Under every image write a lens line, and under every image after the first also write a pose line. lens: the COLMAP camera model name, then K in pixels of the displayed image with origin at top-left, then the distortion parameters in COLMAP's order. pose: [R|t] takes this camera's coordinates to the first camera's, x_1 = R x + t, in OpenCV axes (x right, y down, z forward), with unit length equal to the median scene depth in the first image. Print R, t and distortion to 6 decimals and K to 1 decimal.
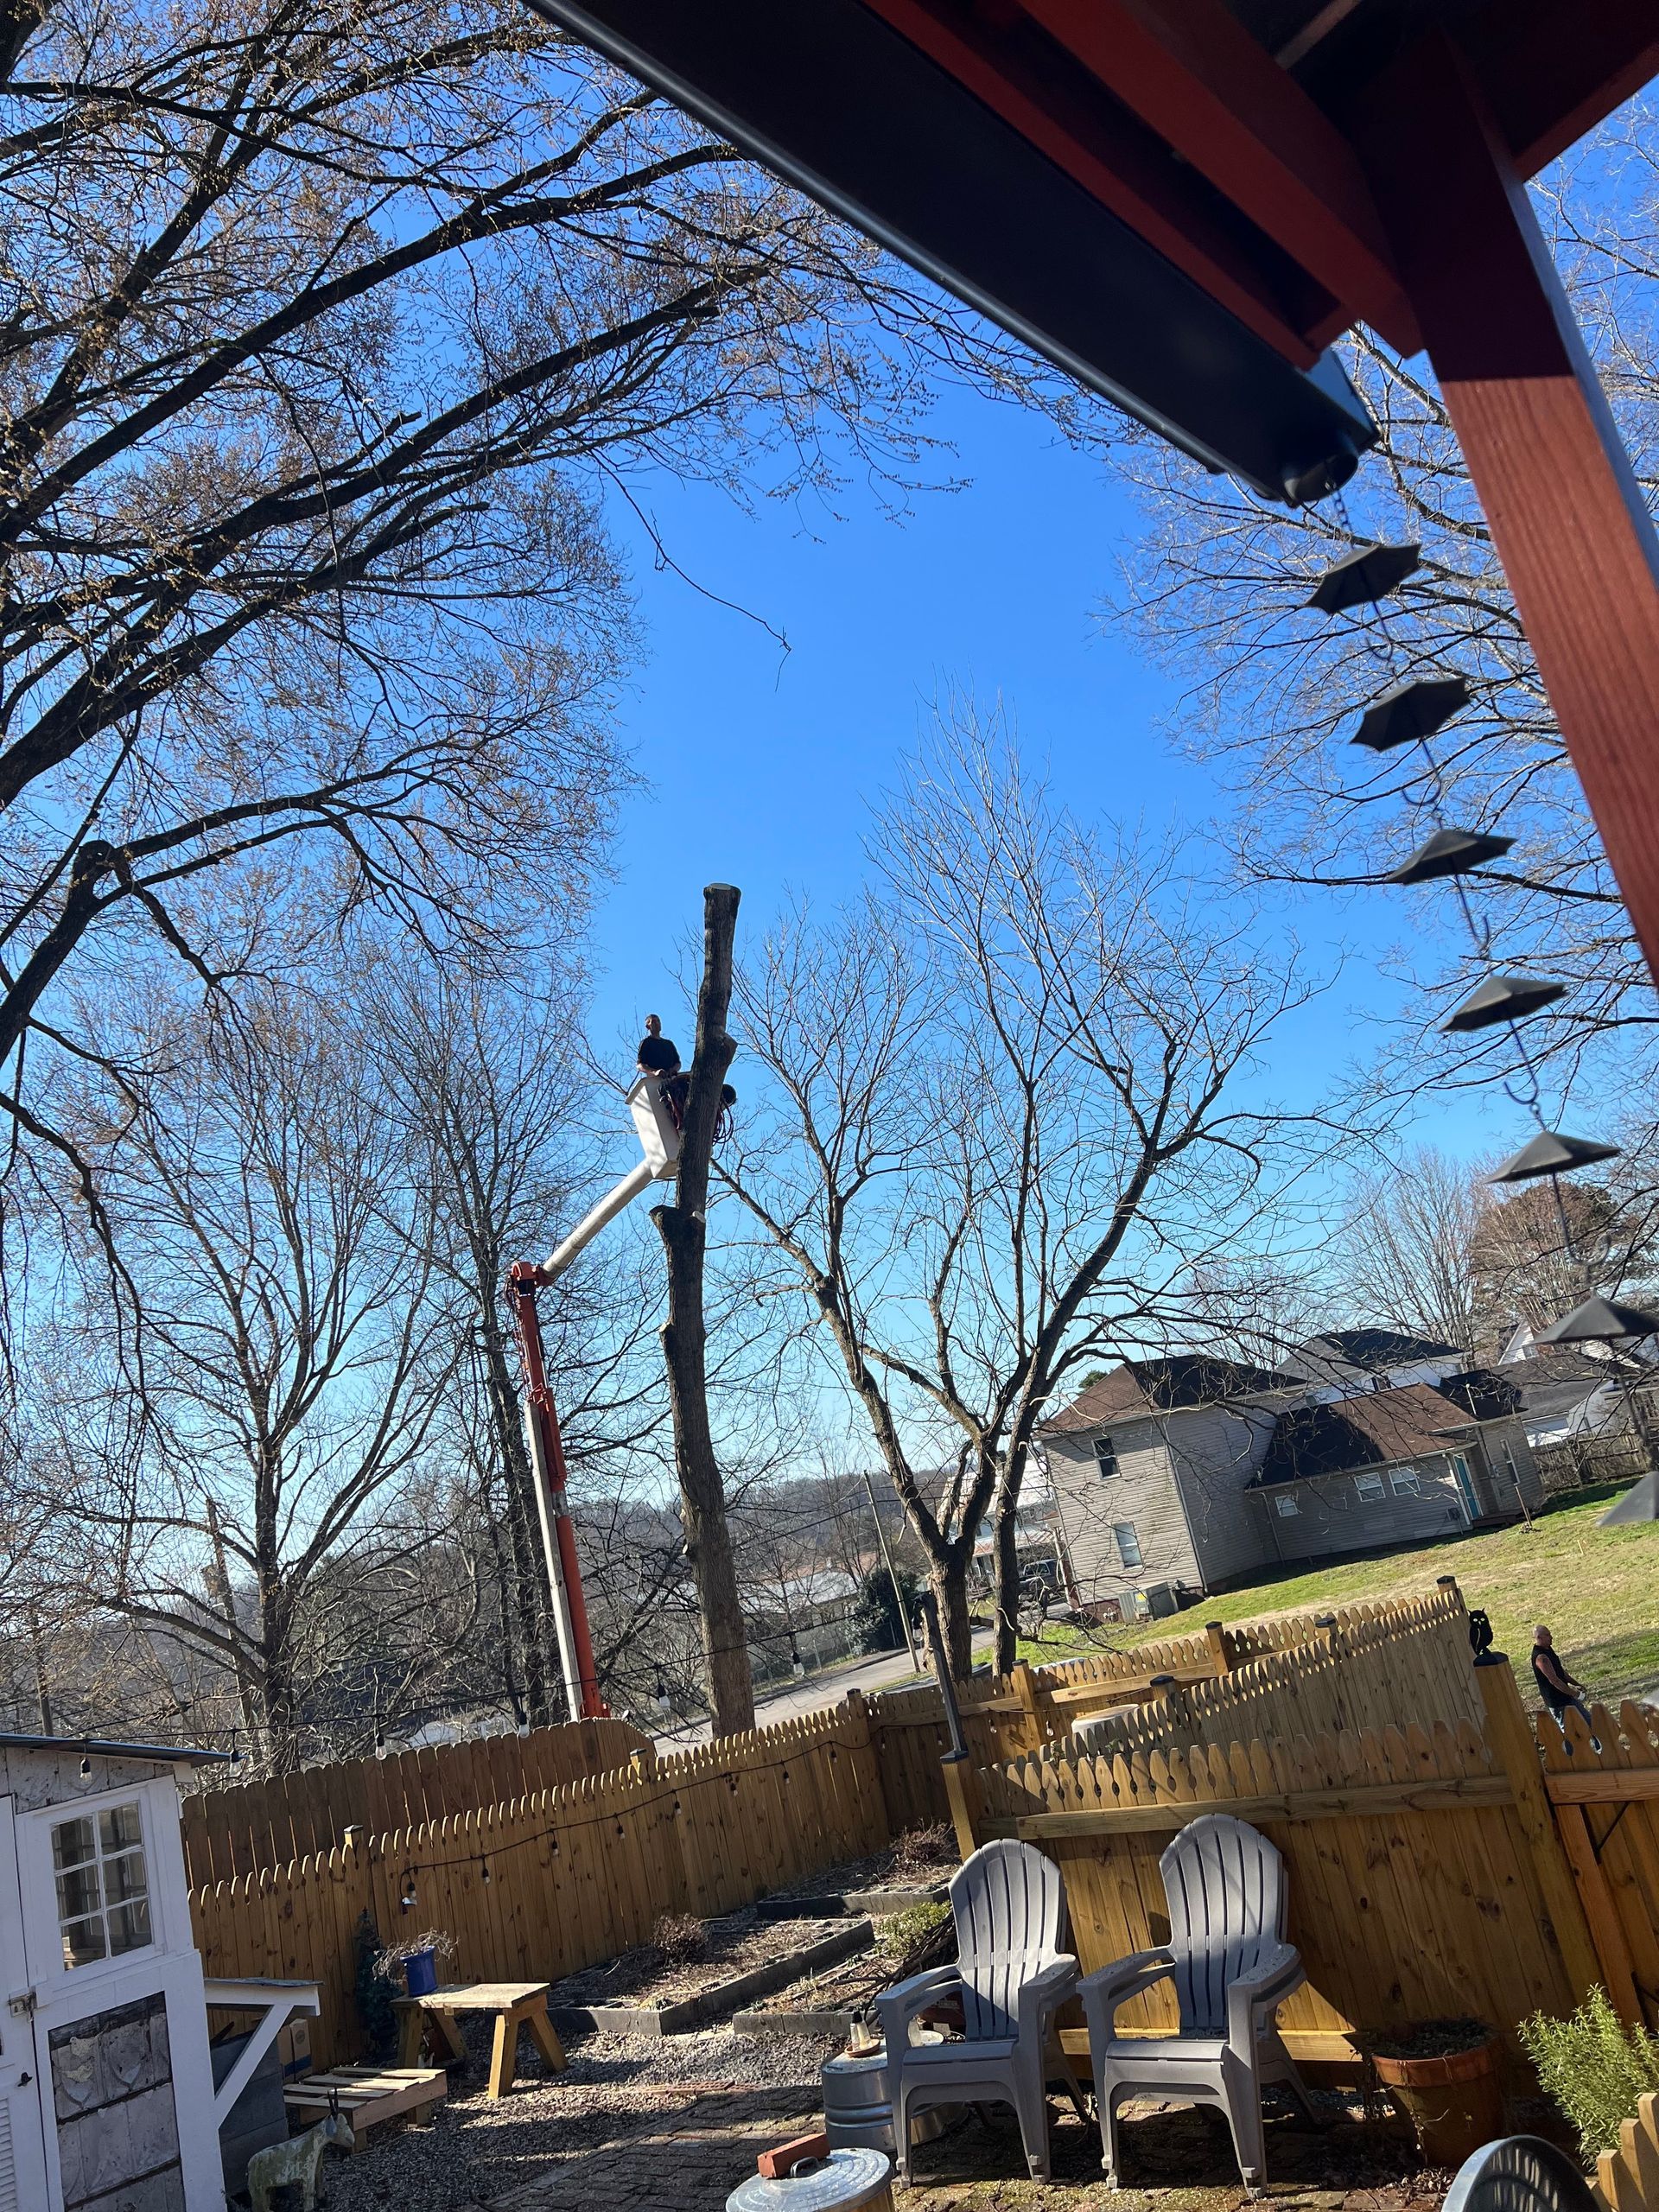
lens RADIAL K [[1596.0, 0, 825.6], [0, 1596.0, 1097.1], [0, 0, 1]] dist [0.099170, -0.202729]
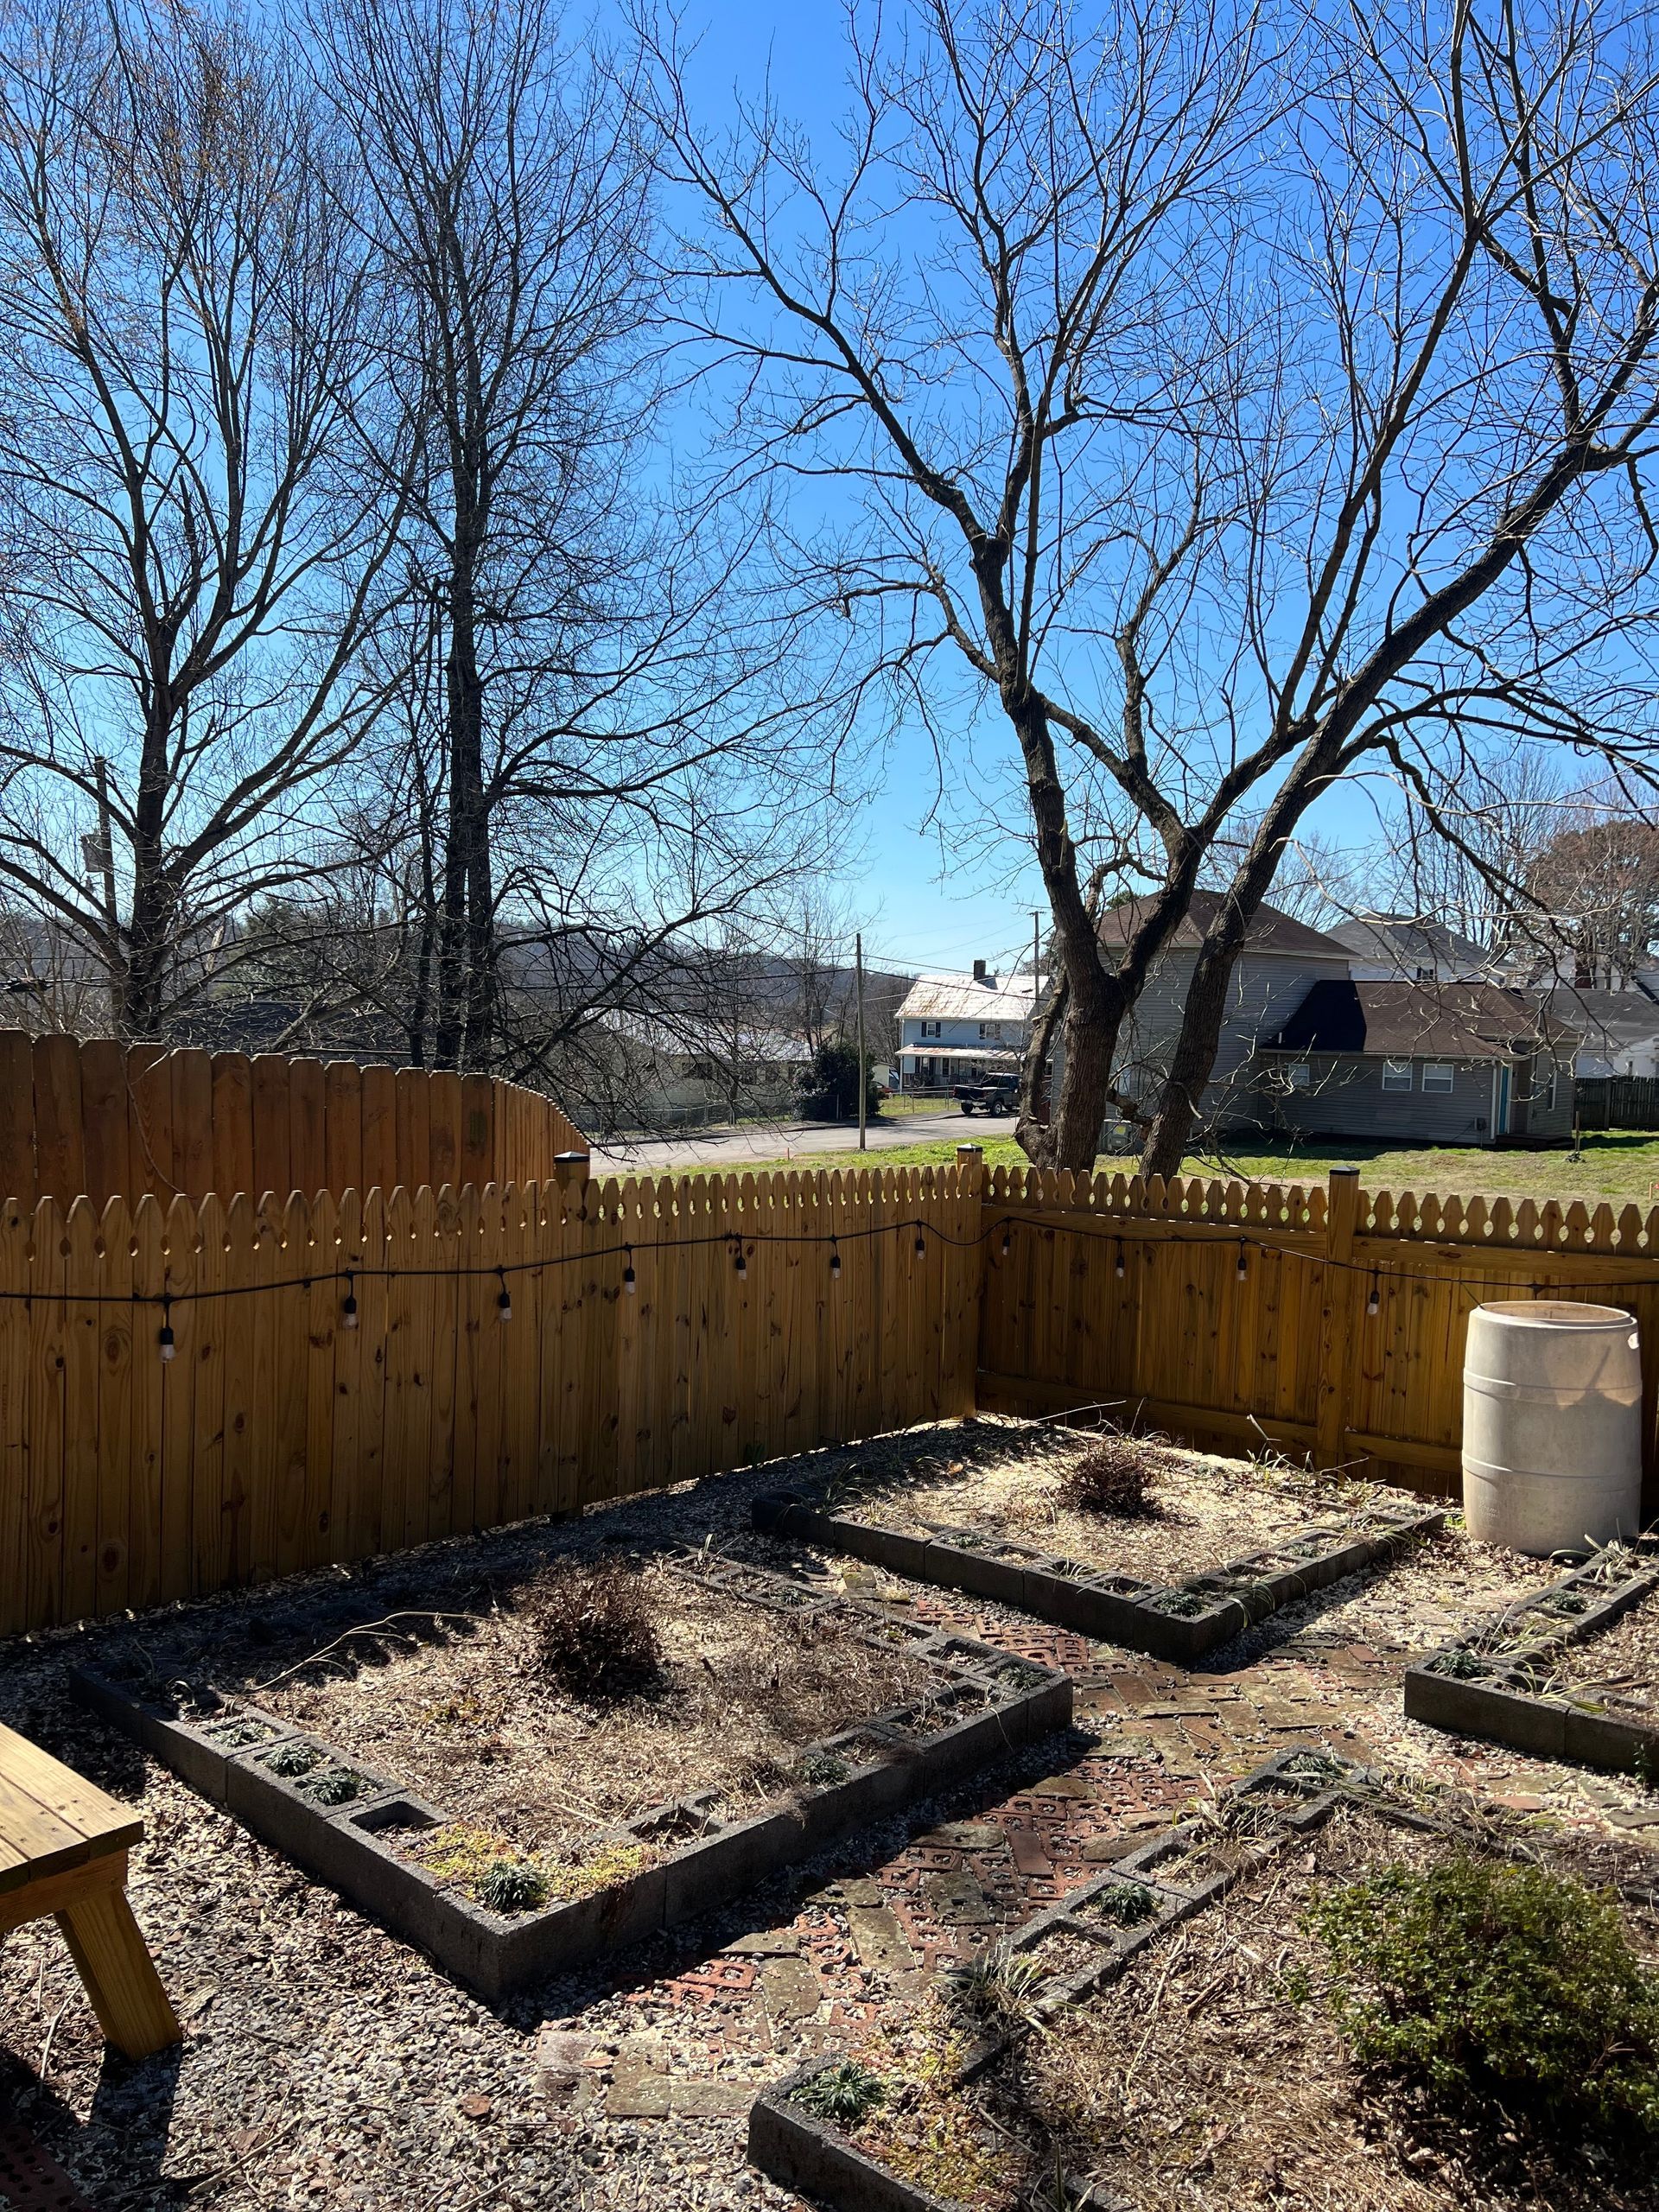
lens RADIAL K [[1596.0, 0, 825.6], [0, 1596.0, 1097.1], [0, 0, 1]] dist [0.099170, -0.202729]
pose [[0.972052, 0.229986, 0.047136, -0.040511], [-0.233246, 0.923273, 0.305227, 0.132734], [0.026679, -0.307691, 0.951112, 0.325644]]
